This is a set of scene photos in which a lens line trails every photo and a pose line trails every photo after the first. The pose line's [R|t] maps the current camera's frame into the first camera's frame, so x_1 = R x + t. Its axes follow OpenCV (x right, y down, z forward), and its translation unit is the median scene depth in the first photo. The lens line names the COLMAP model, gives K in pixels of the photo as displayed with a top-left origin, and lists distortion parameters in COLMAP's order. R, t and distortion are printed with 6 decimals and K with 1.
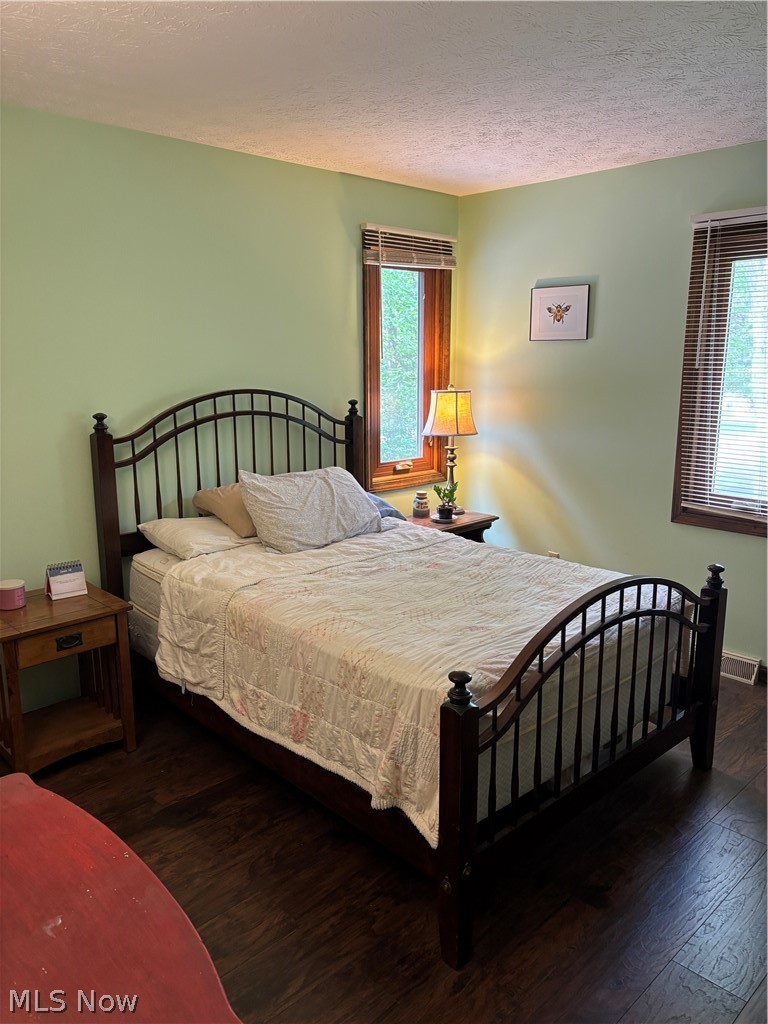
lens RADIAL K [[768.2, 0, 384.0], [0, 768.2, 512.0], [0, 0, 1]] dist [0.041585, -0.005491]
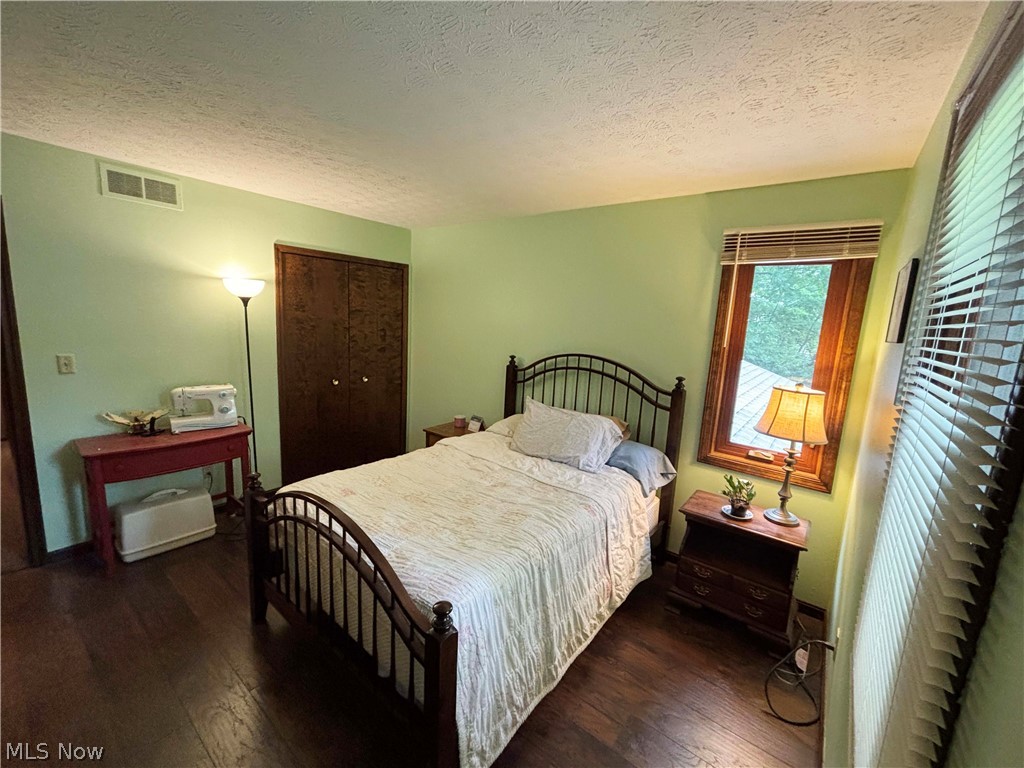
lens RADIAL K [[416.0, 0, 512.0], [0, 416.0, 384.0], [0, 0, 1]] dist [0.010403, -0.000095]
pose [[0.149750, 0.175595, -0.973006, 0.630192], [-0.257355, 0.957104, 0.133117, -0.174939], [0.954643, 0.230474, 0.188517, 0.707268]]
